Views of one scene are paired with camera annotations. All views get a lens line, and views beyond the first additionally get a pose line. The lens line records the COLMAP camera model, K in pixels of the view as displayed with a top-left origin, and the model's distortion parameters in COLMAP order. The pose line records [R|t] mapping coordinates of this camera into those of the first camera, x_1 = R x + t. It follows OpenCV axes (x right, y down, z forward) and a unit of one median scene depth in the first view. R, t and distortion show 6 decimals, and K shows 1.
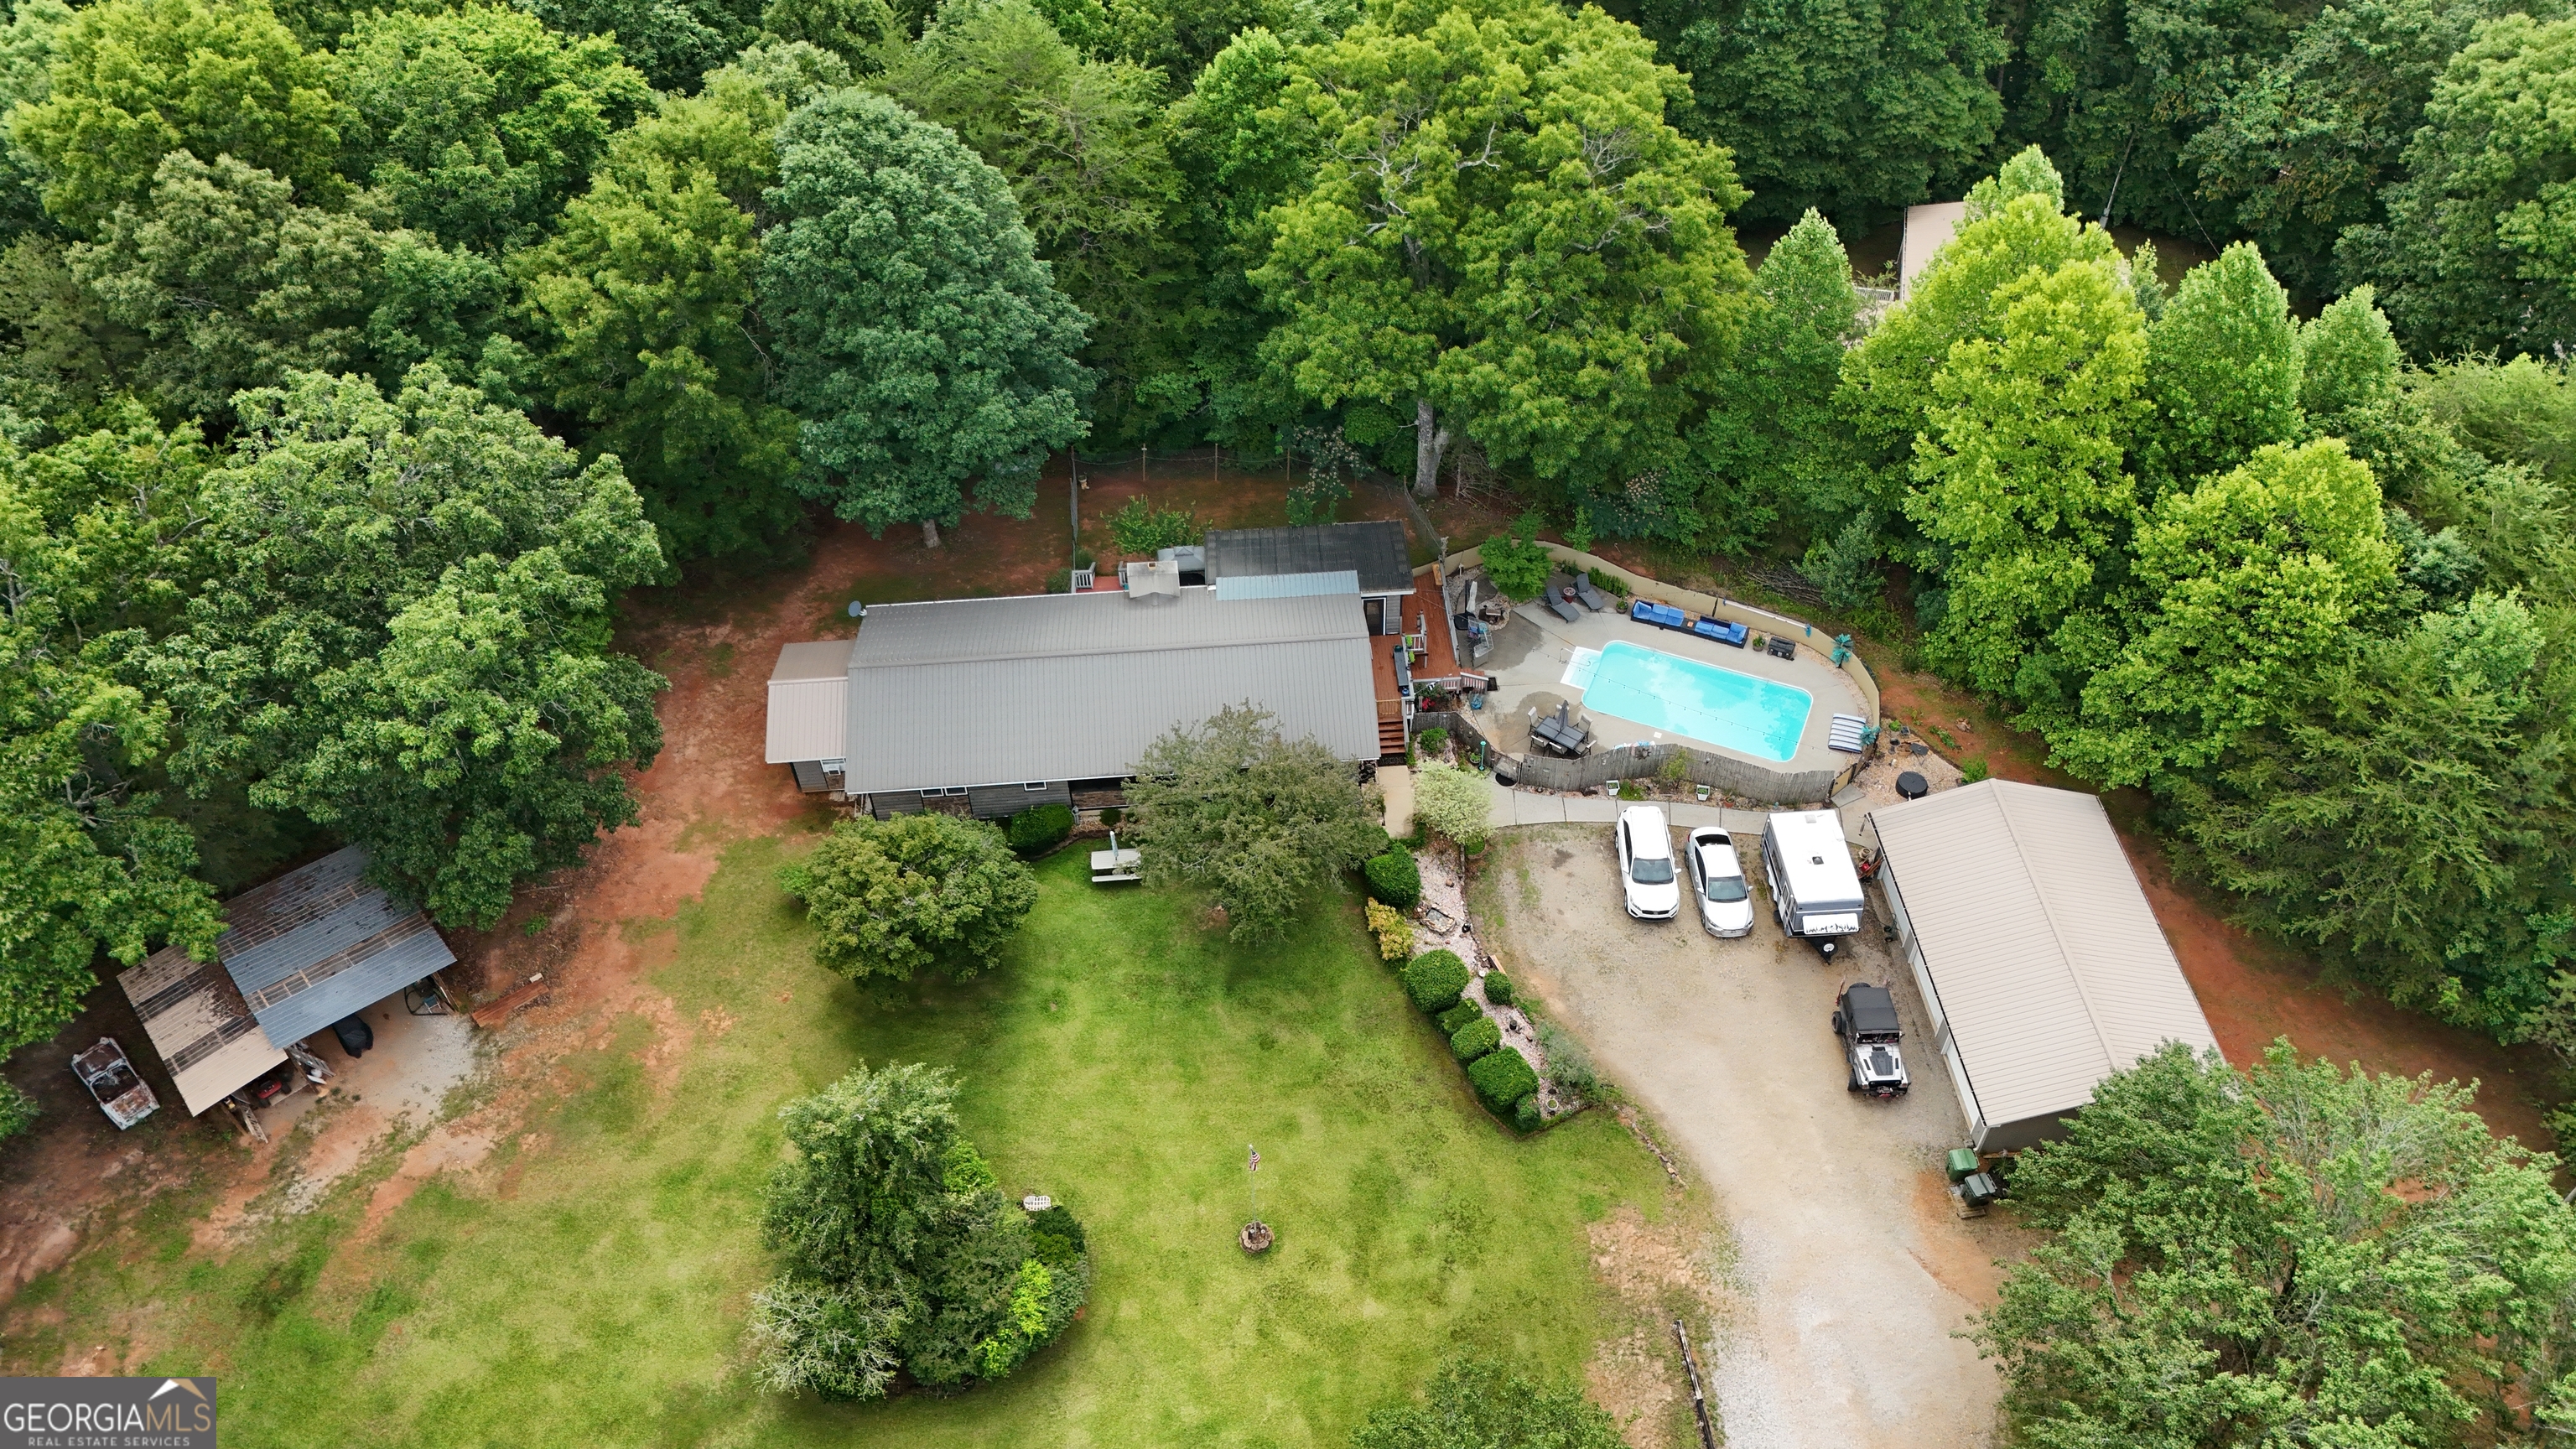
lens RADIAL K [[1863.0, 0, 1278.0], [0, 1863.0, 729.3], [0, 0, 1]] dist [0.054063, -0.041107]
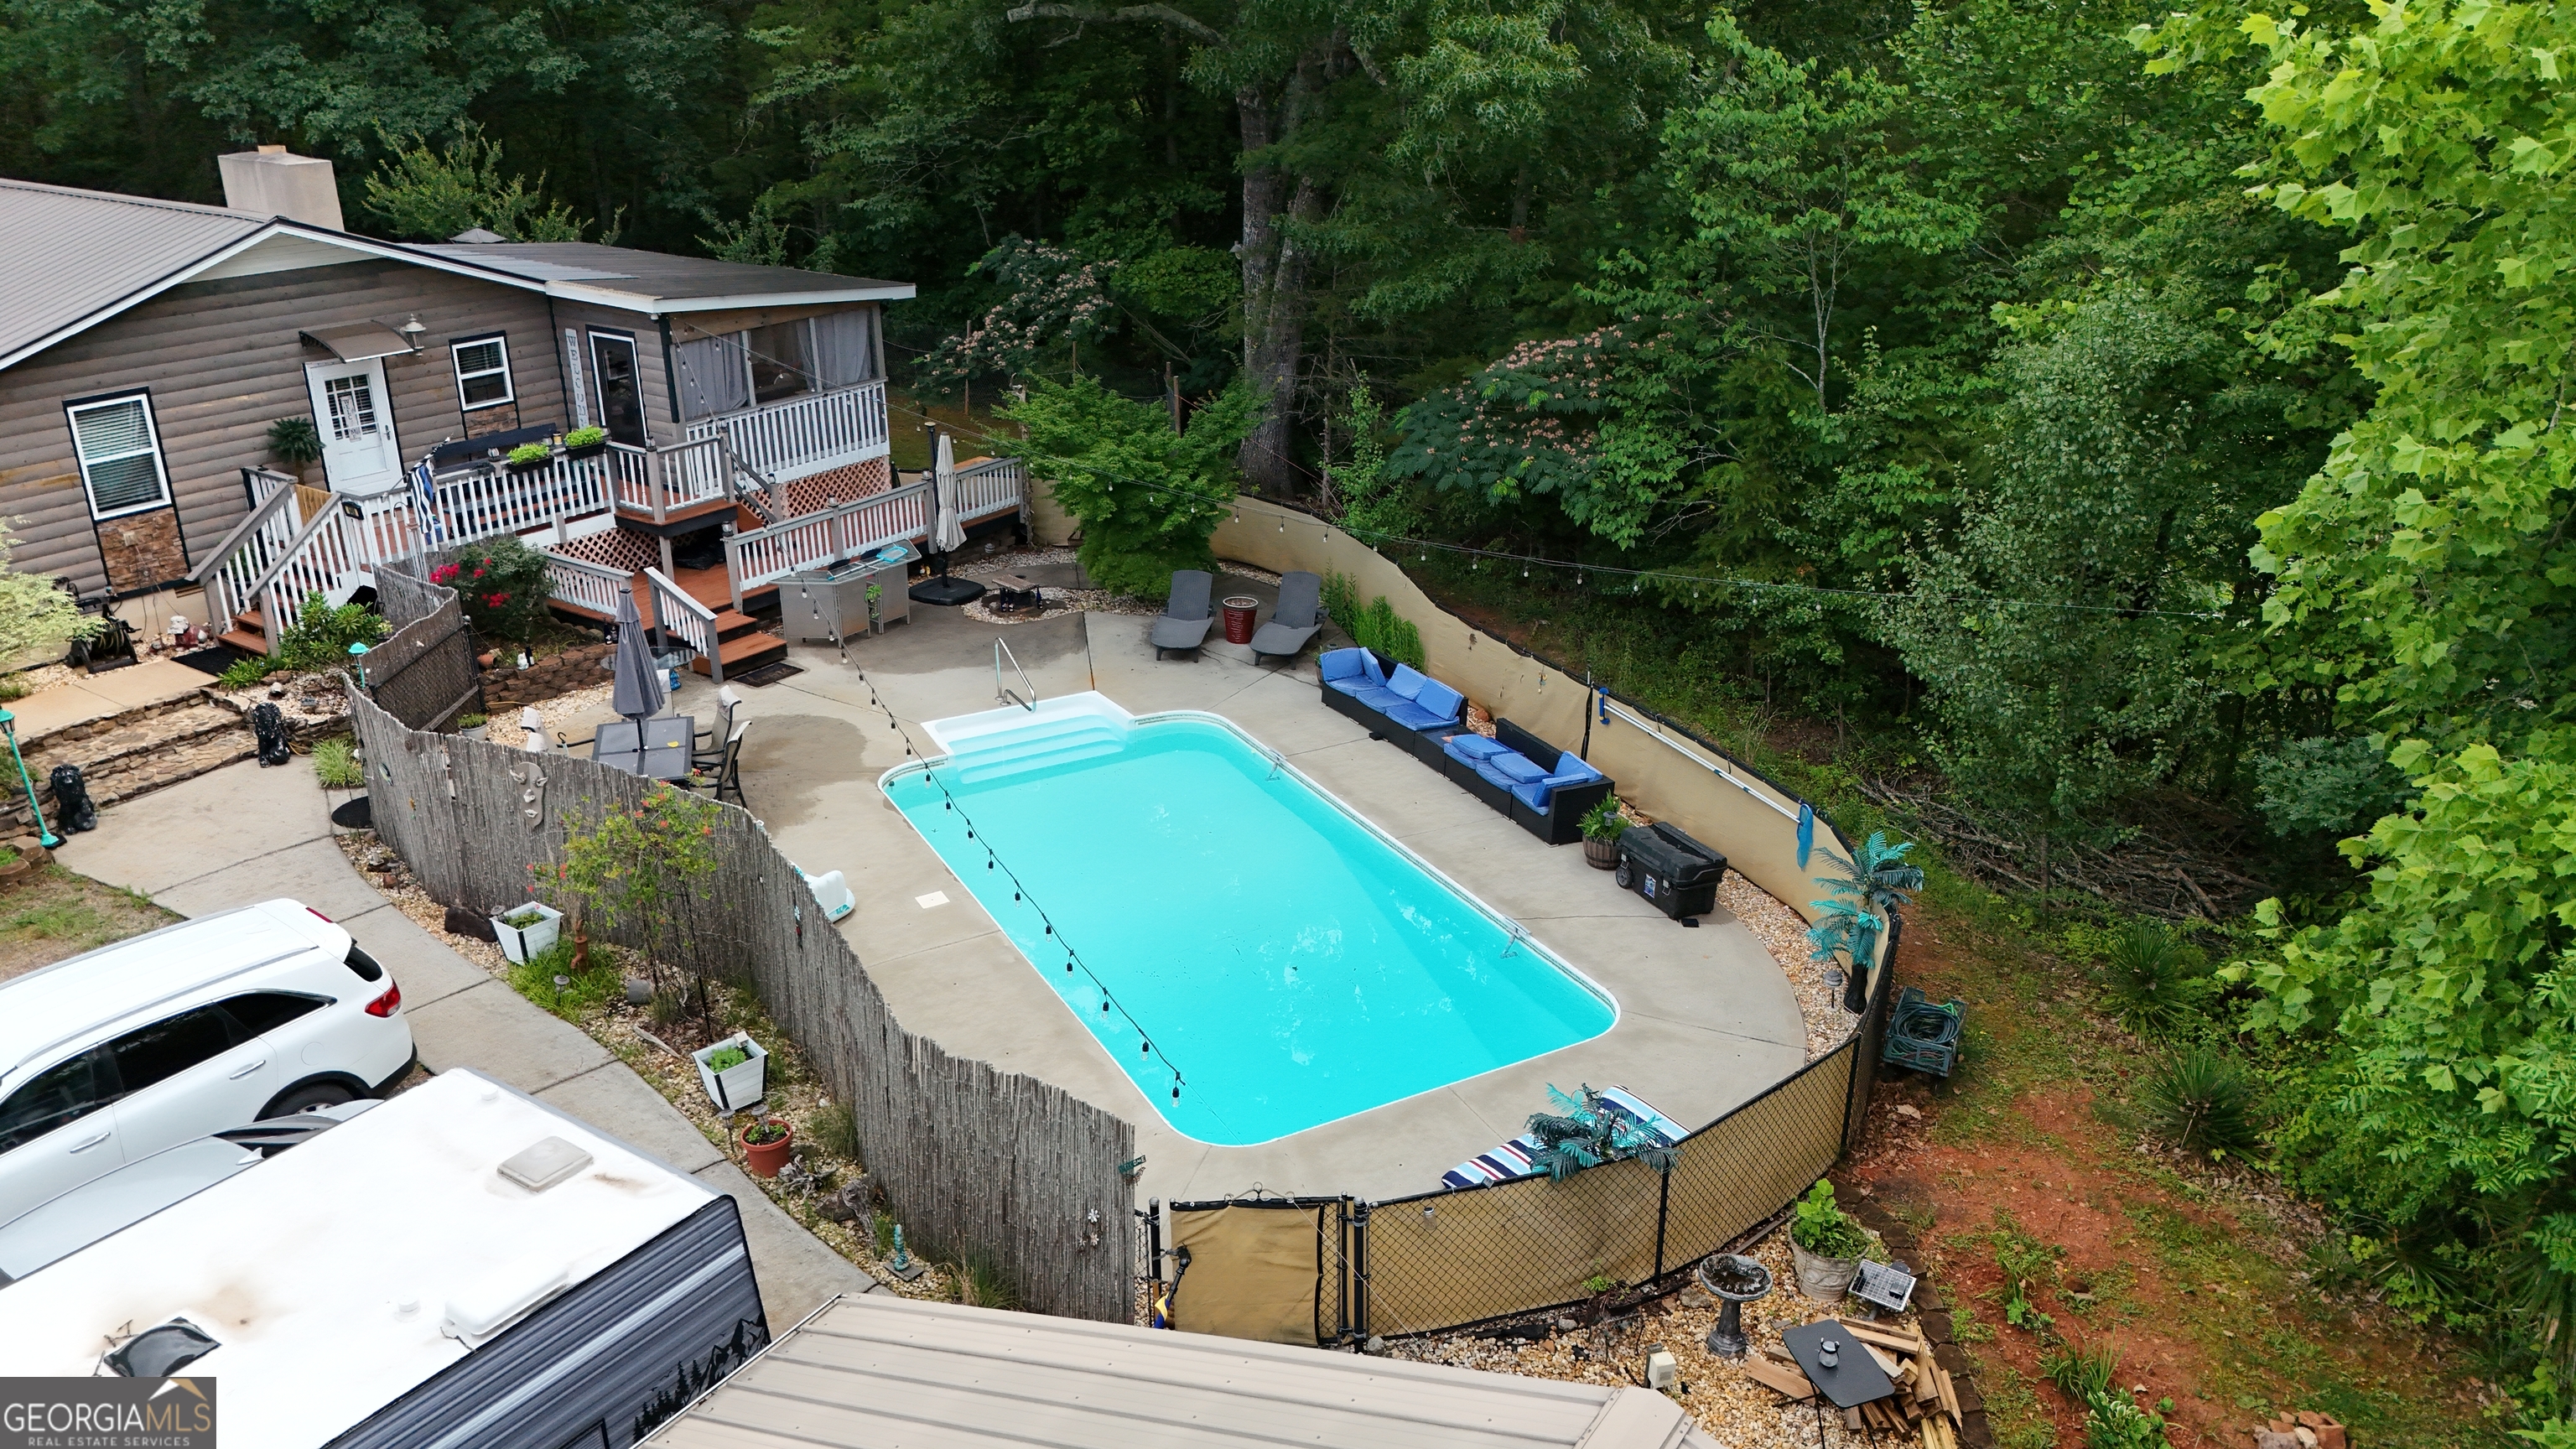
lens RADIAL K [[1863.0, 0, 1280.3], [0, 1863.0, 728.2], [0, 0, 1]] dist [0.054063, -0.041107]
pose [[0.781656, 0.243826, -0.574075, 0.414372], [-0.456758, 0.850544, -0.260668, 0.029348], [0.424719, 0.465966, 0.776202, 0.902318]]
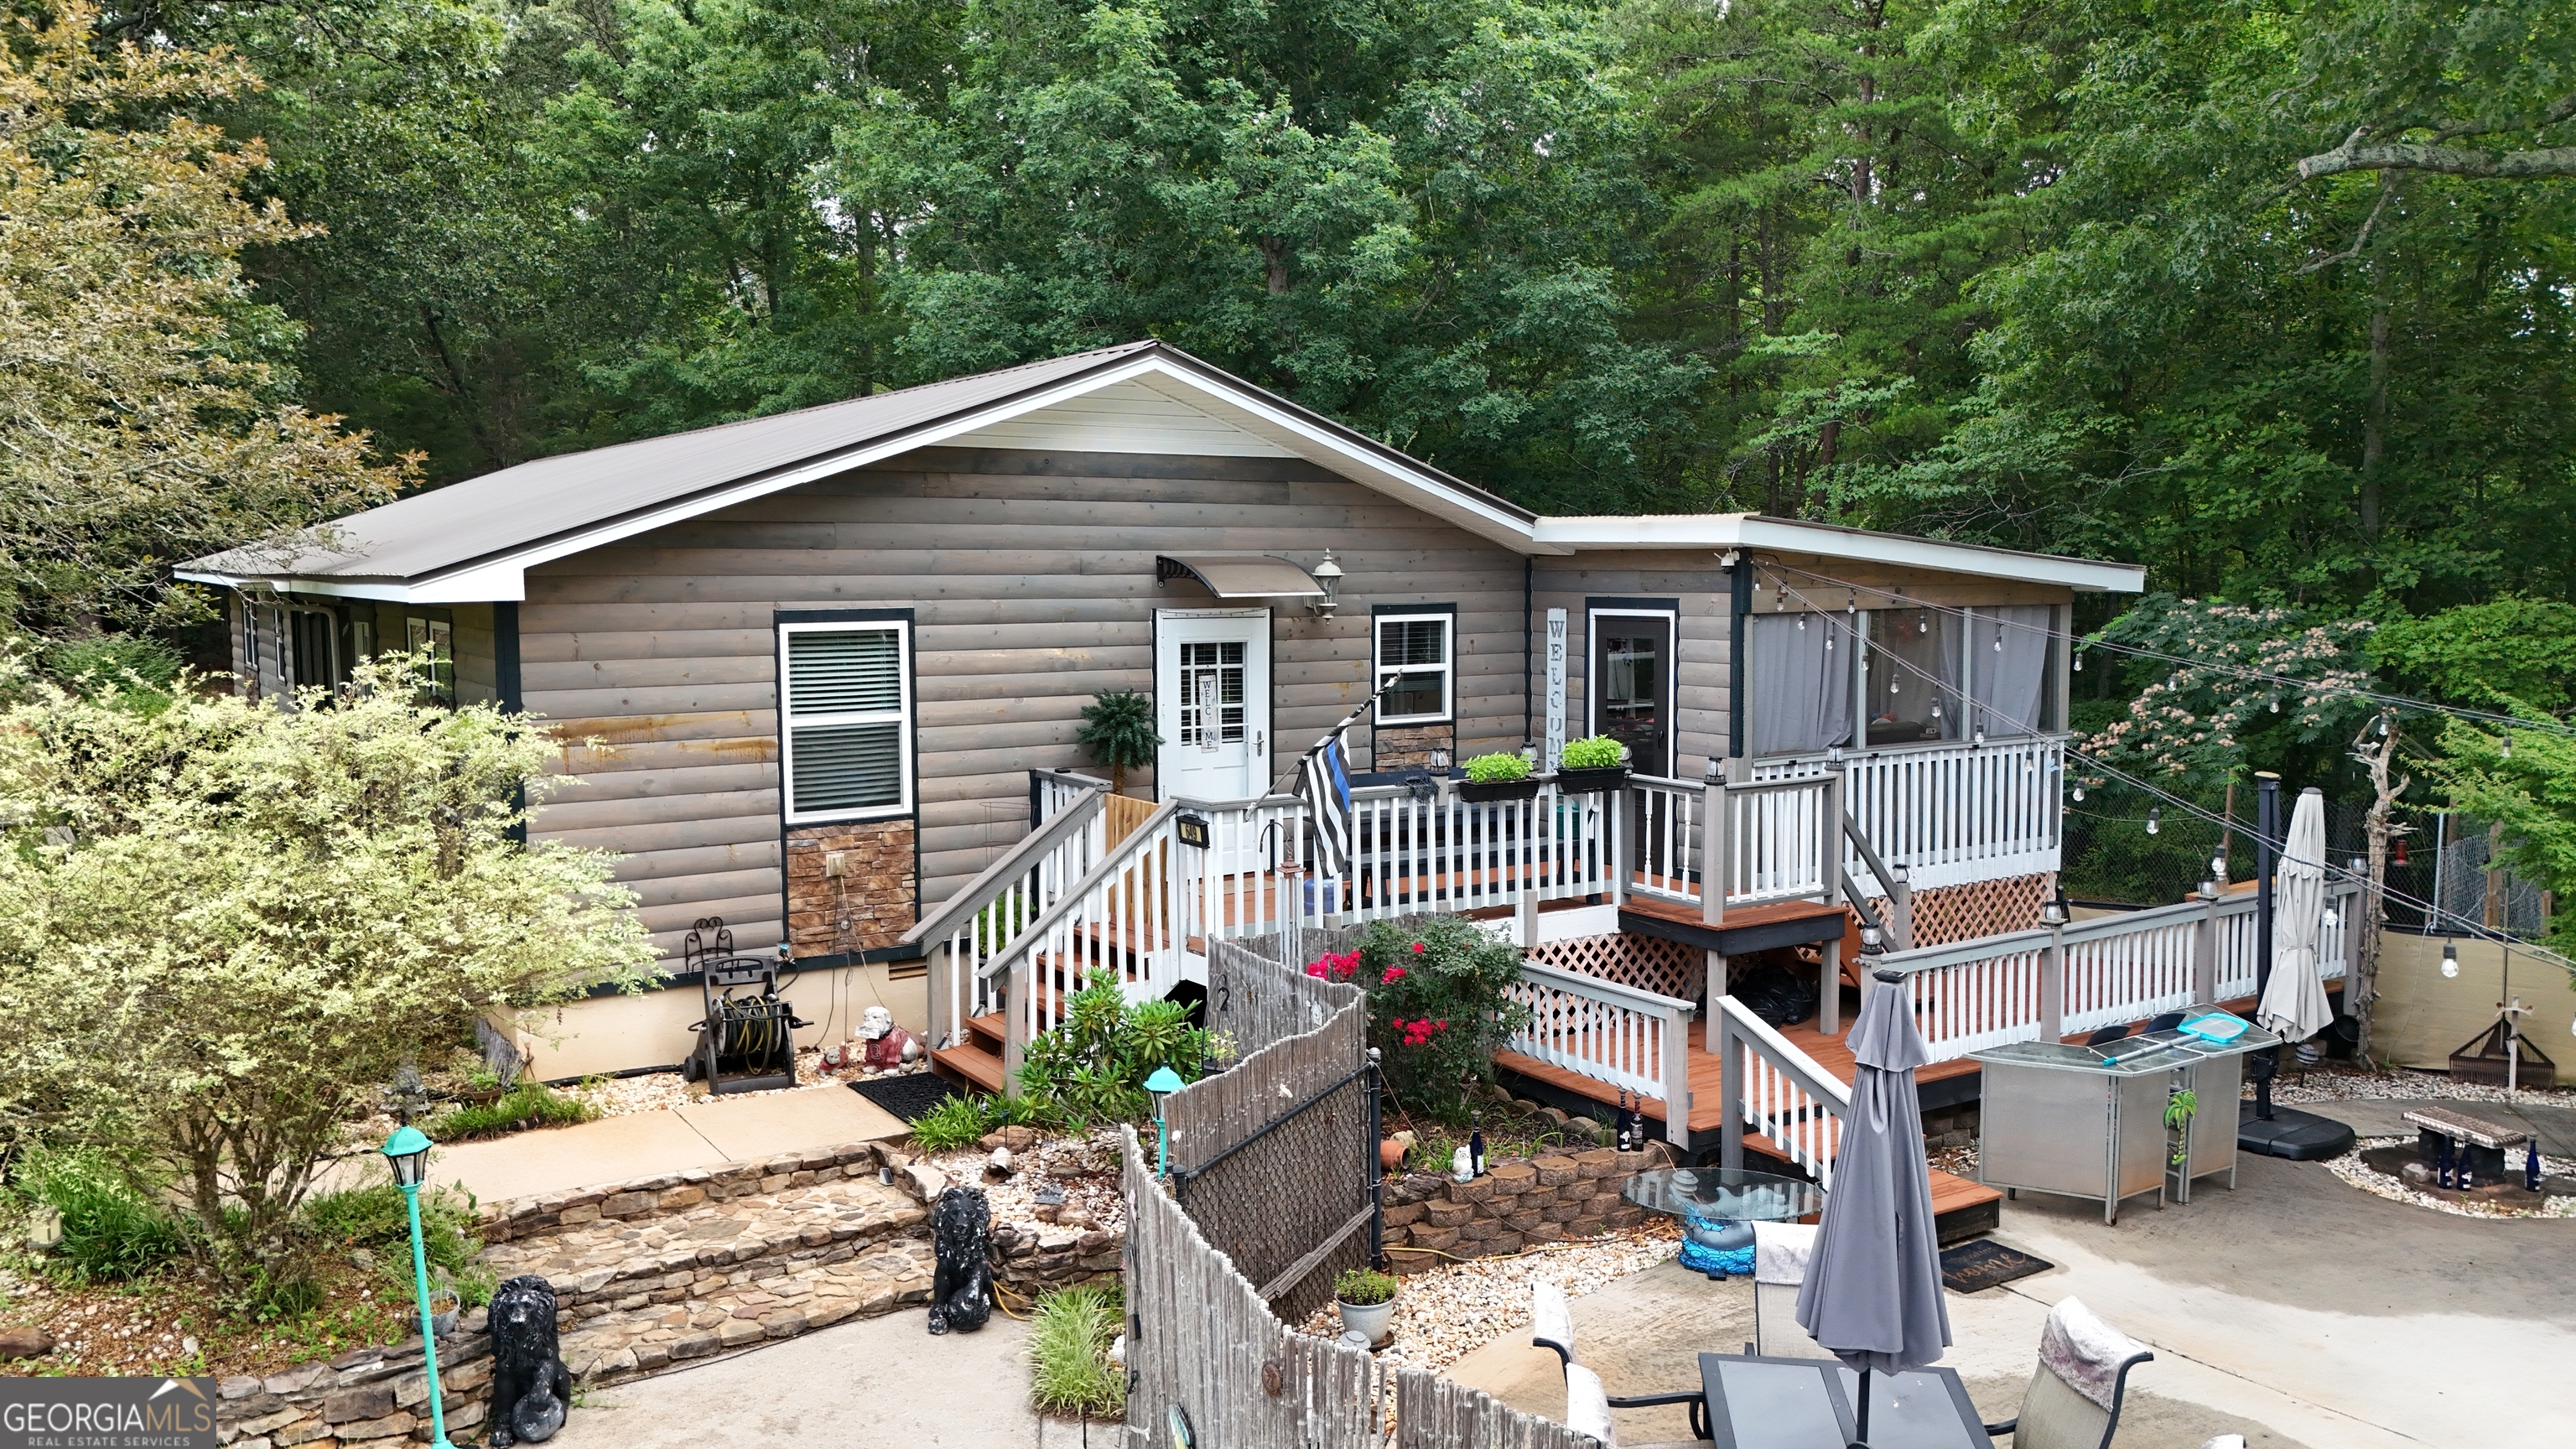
lens RADIAL K [[1863.0, 0, 1283.8], [0, 1863.0, 713.5], [0, 0, 1]] dist [0.054063, -0.041107]
pose [[0.478213, 0.072698, -0.875230, 0.233710], [-0.635261, 0.716765, -0.287562, 0.020806], [0.606428, 0.693515, 0.388949, 1.007250]]
